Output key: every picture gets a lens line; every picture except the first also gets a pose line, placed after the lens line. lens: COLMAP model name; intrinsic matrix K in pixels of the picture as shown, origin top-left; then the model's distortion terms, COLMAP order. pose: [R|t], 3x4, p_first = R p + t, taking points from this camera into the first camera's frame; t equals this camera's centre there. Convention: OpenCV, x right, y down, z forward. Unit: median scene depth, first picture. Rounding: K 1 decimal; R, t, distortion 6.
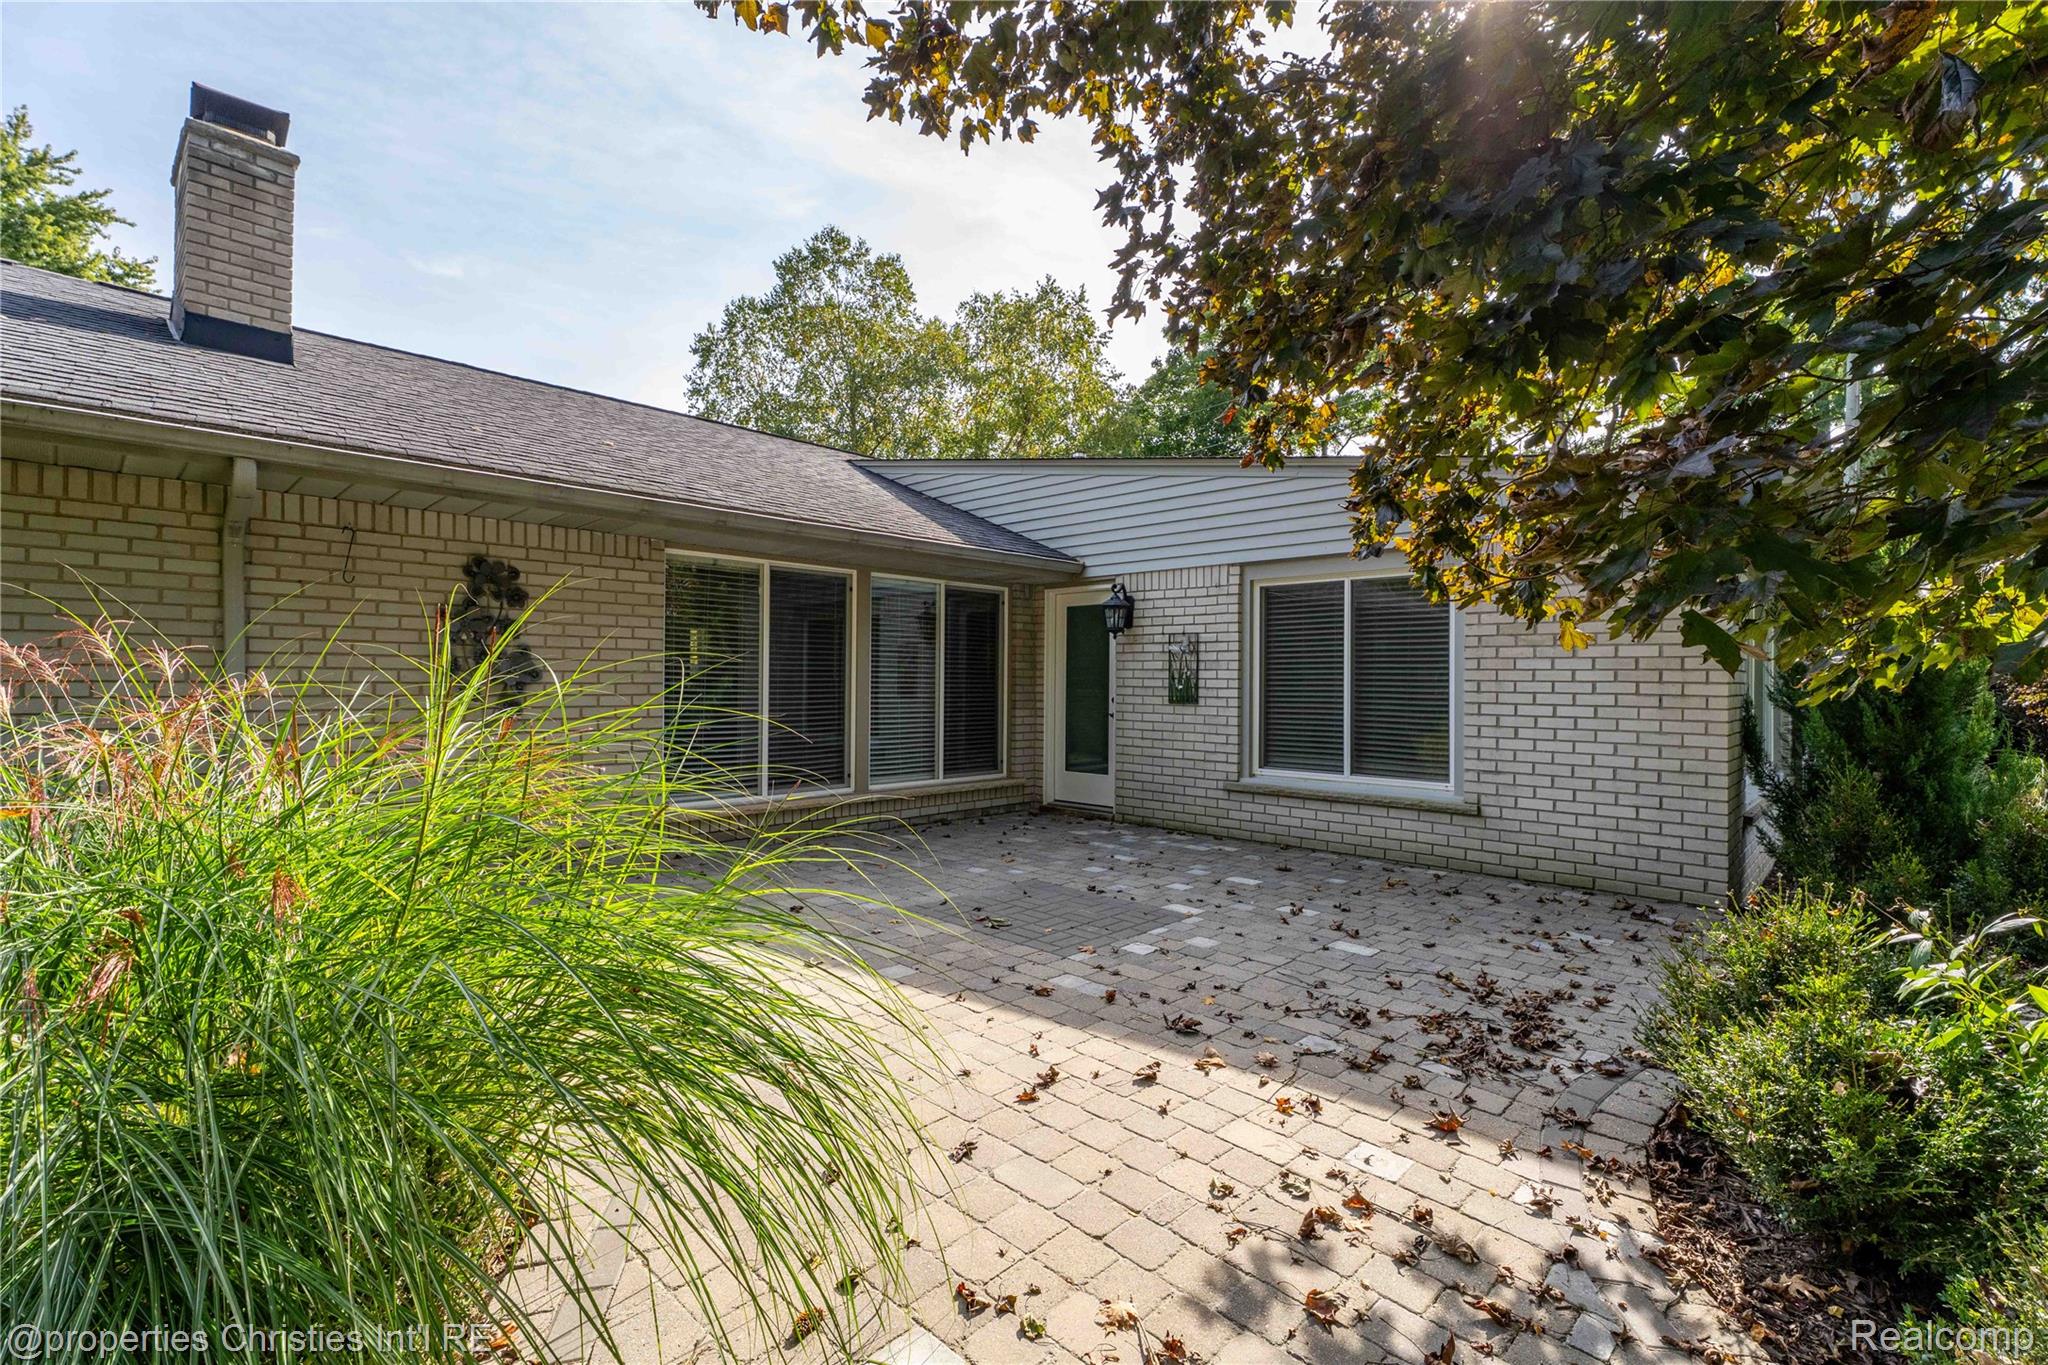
lens RADIAL K [[905.2, 0, 1032.5], [0, 905.2, 681.8], [0, 0, 1]] dist [-0.000025, -0.000465]
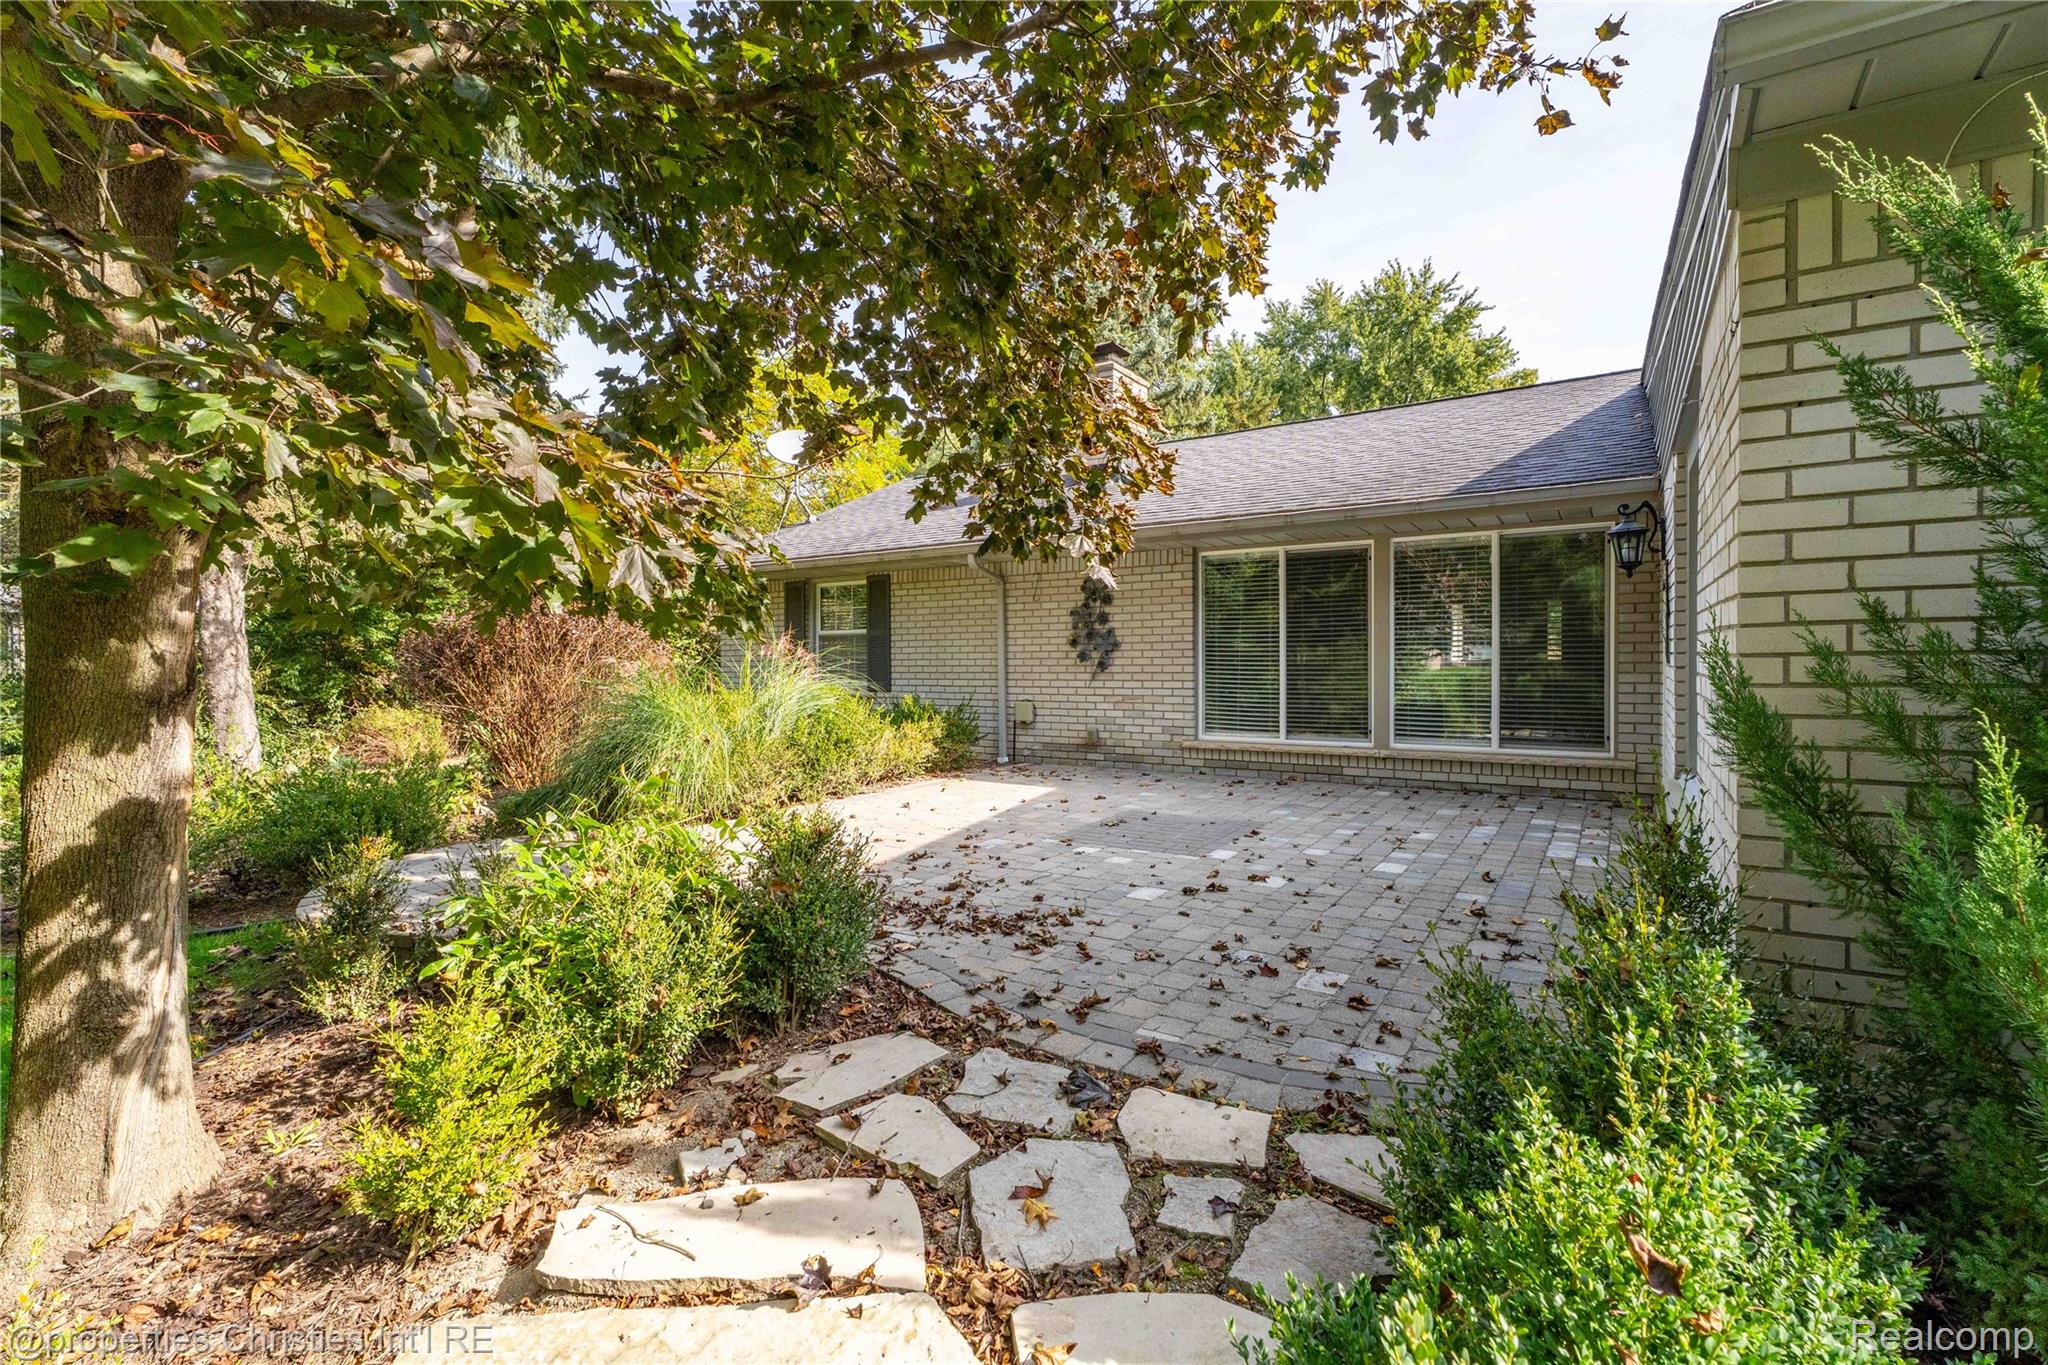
lens RADIAL K [[905.2, 0, 1032.5], [0, 905.2, 681.8], [0, 0, 1]] dist [-0.000025, -0.000465]
pose [[0.183650, 0.016631, -0.982851, 0.723235], [0.011800, 0.999748, 0.019122, 0.017774], [0.982921, -0.015110, 0.183408, 0.371488]]
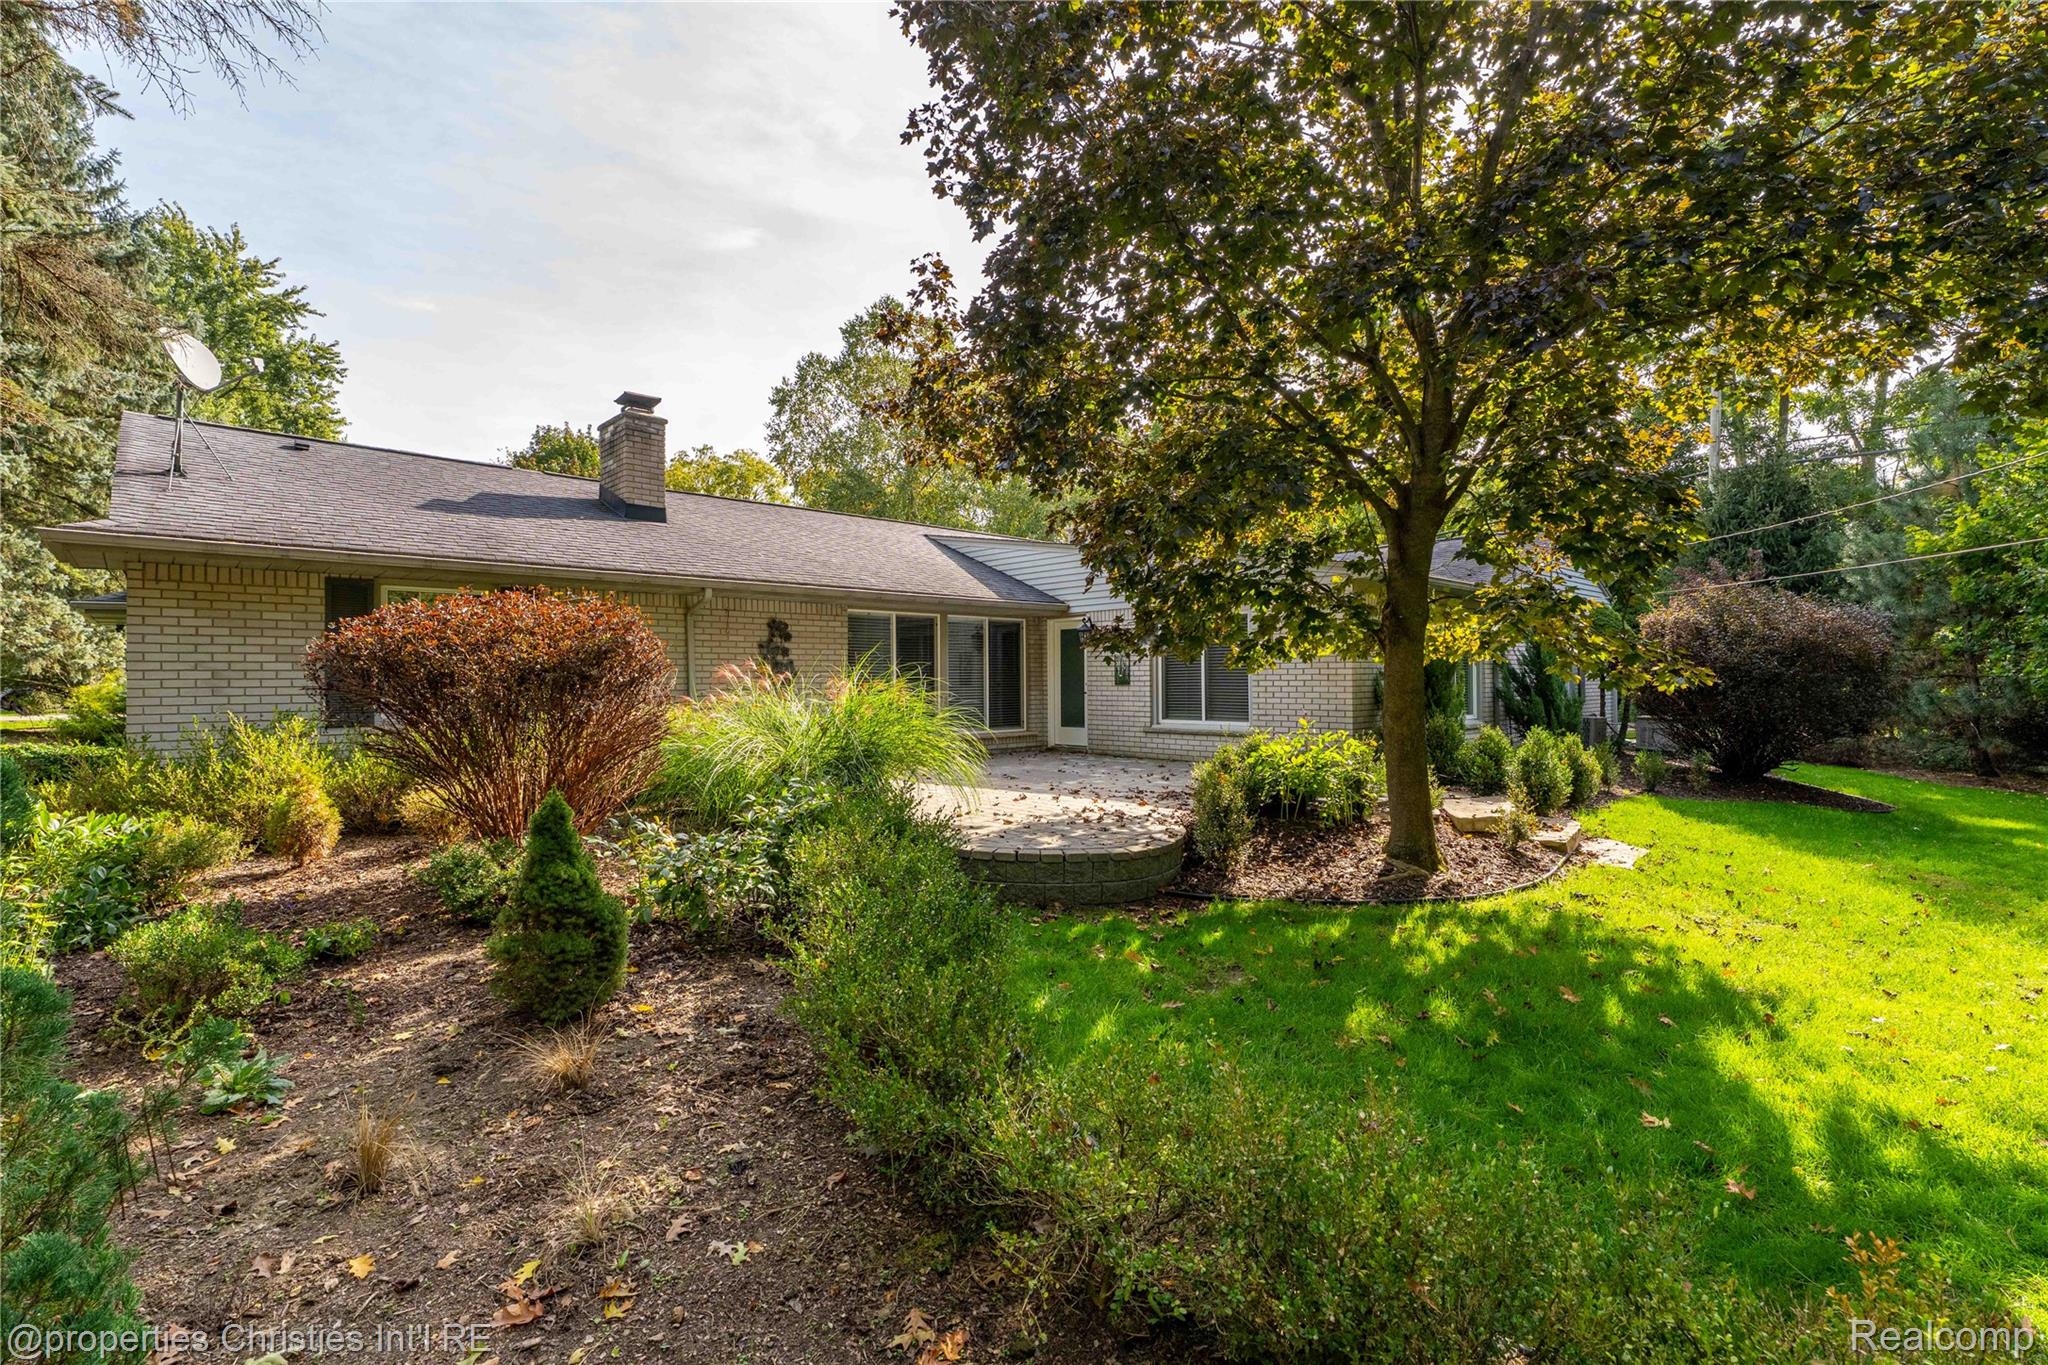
lens RADIAL K [[905.2, 0, 1032.5], [0, 905.2, 681.8], [0, 0, 1]] dist [-0.000025, -0.000465]
pose [[0.998772, -0.014660, -0.047333, 0.064385], [0.014793, 0.999888, 0.002465, 0.009197], [0.047292, -0.003162, 0.998876, -0.685072]]
